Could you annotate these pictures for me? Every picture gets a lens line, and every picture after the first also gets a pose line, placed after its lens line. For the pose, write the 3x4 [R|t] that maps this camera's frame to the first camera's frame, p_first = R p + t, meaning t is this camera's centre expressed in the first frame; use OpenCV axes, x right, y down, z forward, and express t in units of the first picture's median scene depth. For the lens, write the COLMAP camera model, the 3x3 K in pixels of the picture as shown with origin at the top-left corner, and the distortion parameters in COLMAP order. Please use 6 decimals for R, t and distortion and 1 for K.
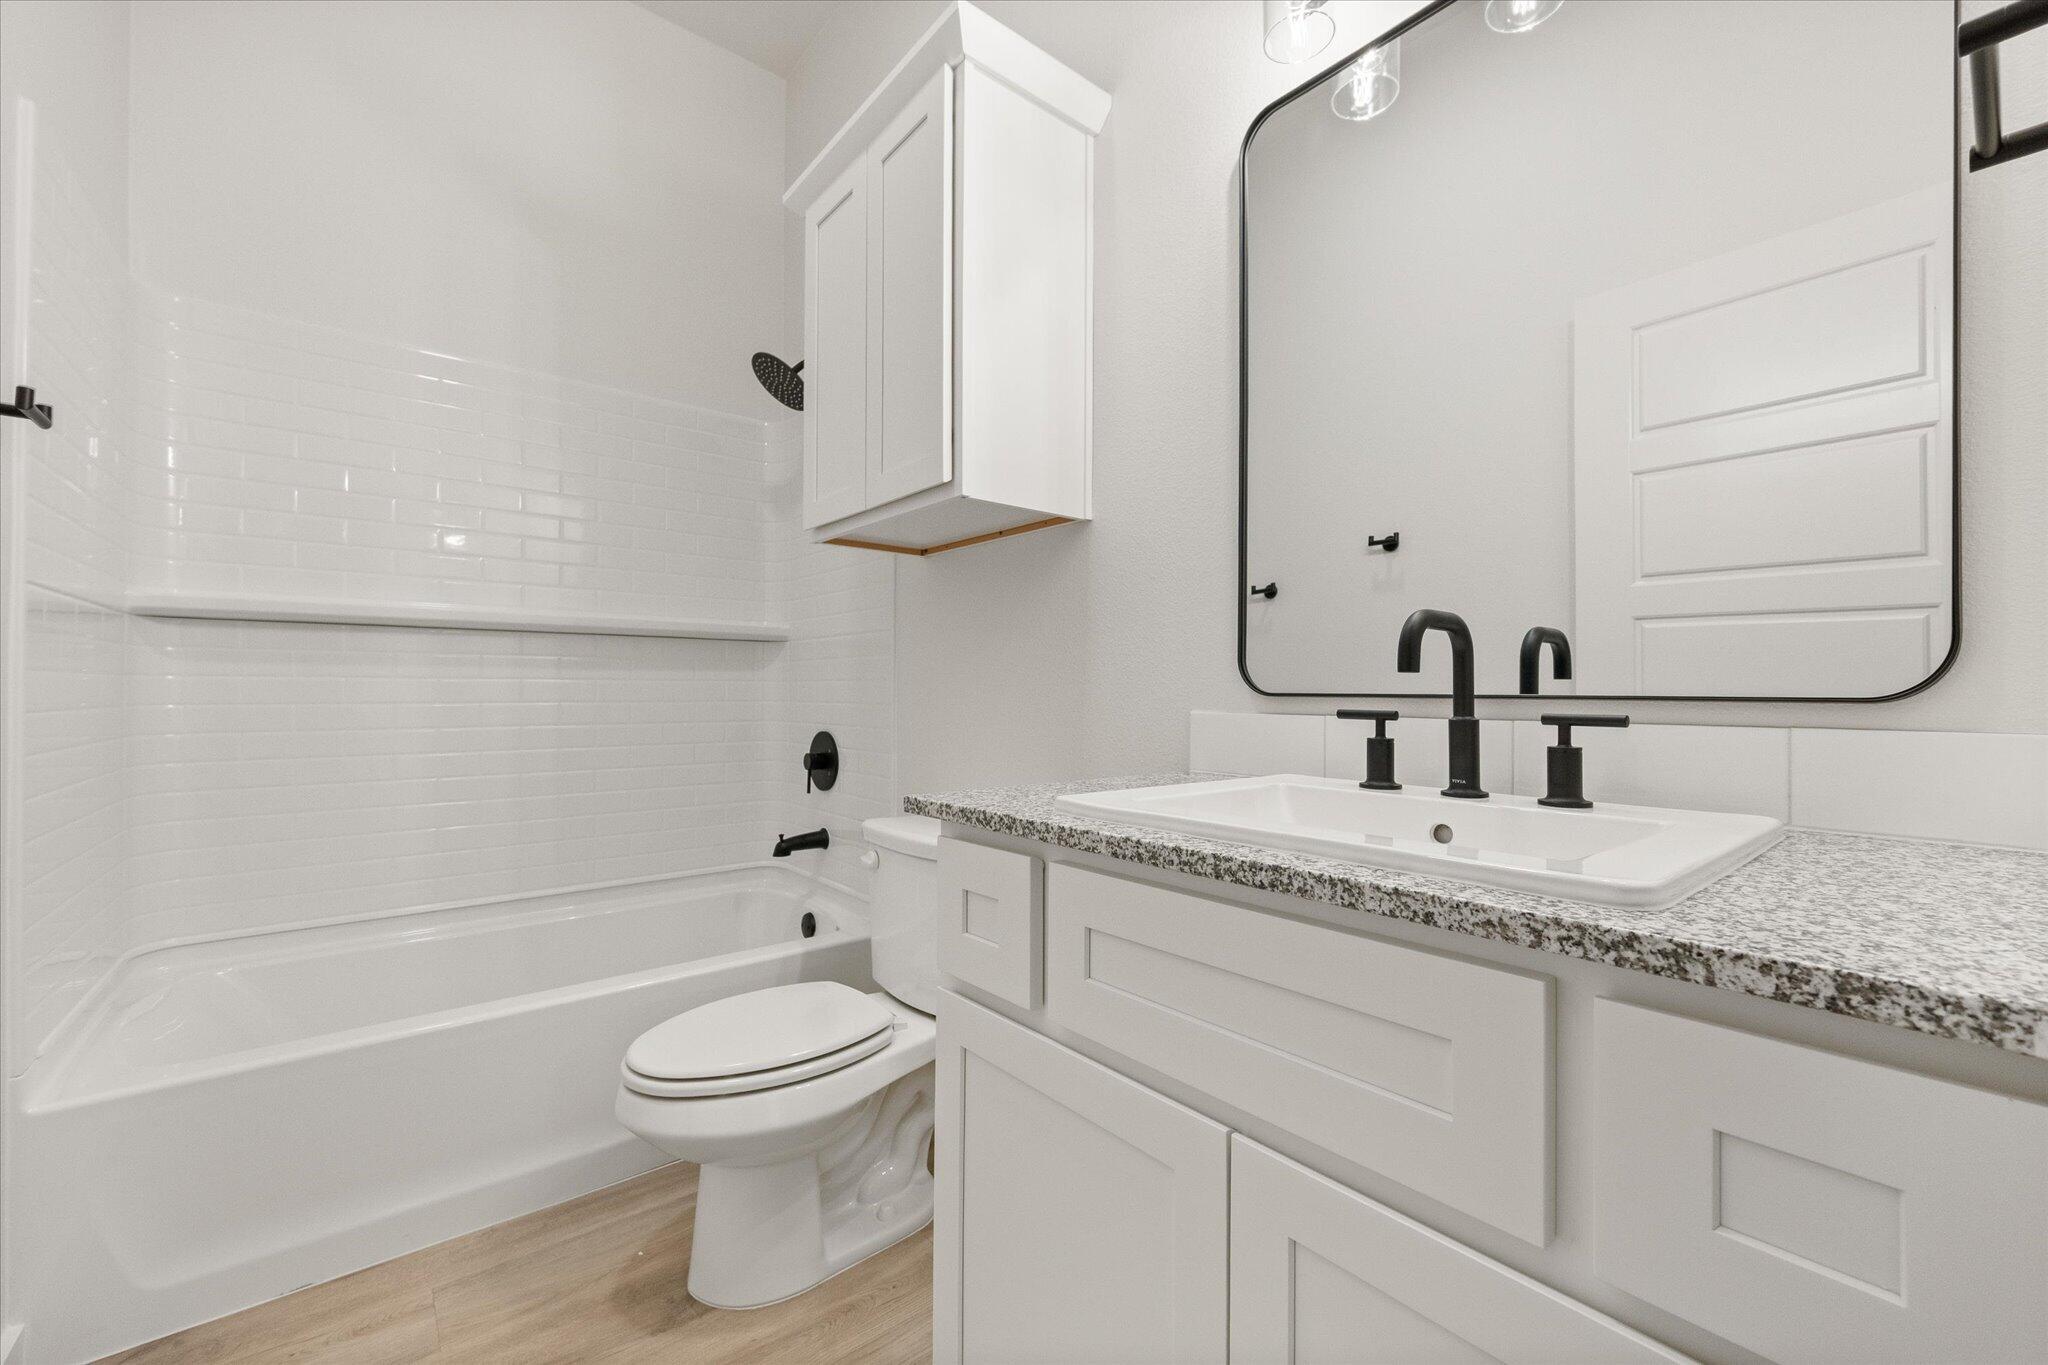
lens RADIAL K [[803.2, 0, 1040.5], [0, 803.2, 689.7], [0, 0, 1]] dist [-0.001841, -0.000064]
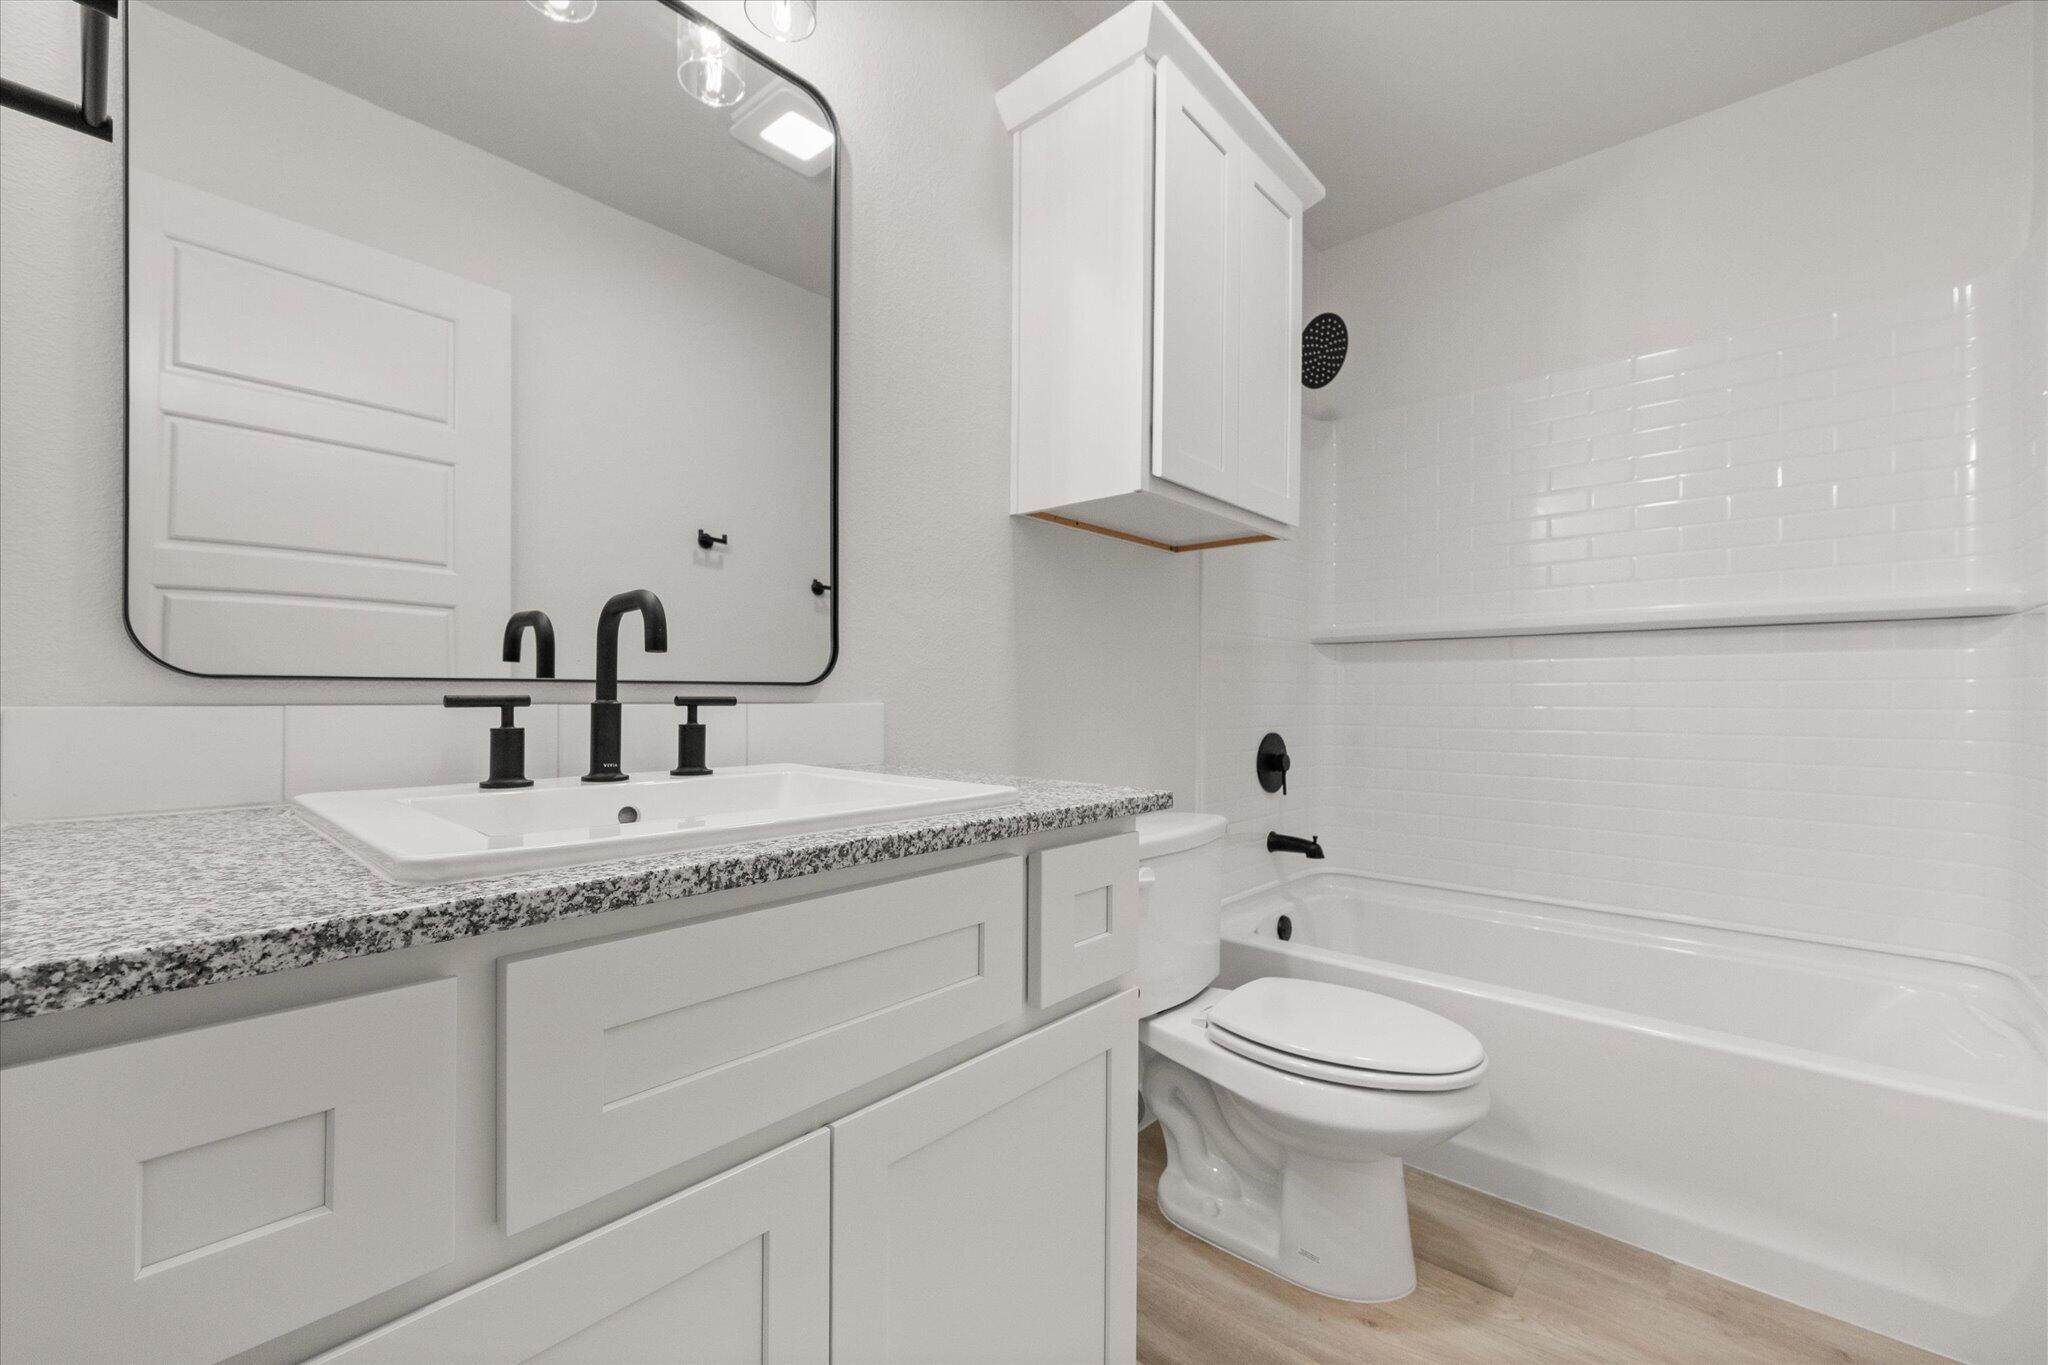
lens RADIAL K [[798.7, 0, 1013.8], [0, 798.7, 689.5], [0, 0, 1]] dist [-0.001195, 0.000041]
pose [[-0.127147, -0.010157, 0.991832, -0.531645], [-0.020590, 0.999759, 0.007598, 0.001951], [-0.991670, -0.019456, -0.127326, 0.631625]]
